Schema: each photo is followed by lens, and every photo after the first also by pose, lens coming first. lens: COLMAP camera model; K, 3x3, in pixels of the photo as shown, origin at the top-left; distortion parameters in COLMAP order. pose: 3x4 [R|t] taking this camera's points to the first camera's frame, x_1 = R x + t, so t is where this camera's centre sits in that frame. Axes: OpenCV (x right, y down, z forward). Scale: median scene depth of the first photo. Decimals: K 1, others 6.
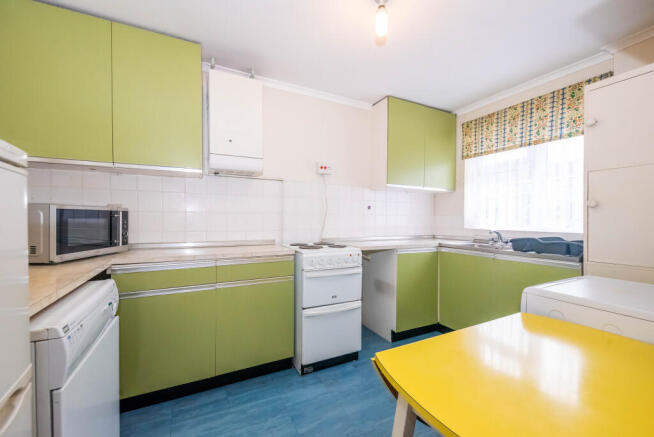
lens RADIAL K [[266.9, 0, 328.9], [0, 266.9, 220.8], [0, 0, 1]] dist [0.000540, 0.000069]
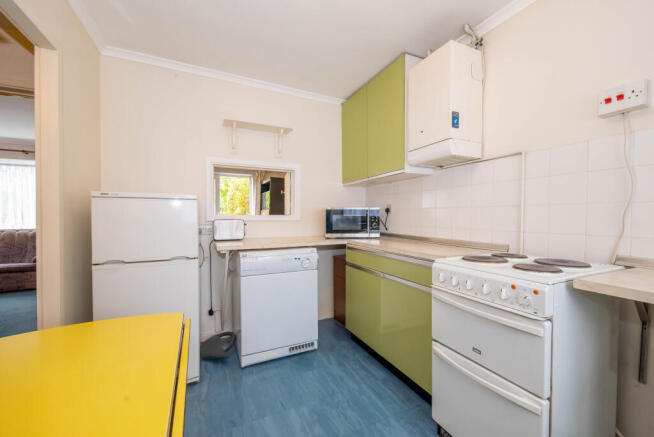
lens RADIAL K [[266.9, 0, 329.7], [0, 266.9, 218.0], [0, 0, 1]] dist [0.000540, 0.000069]
pose [[-0.036598, 0.005782, -0.999313, 0.716060], [-0.006361, 0.999962, 0.006019, 0.003777], [0.999310, 0.006577, -0.036560, 0.857296]]
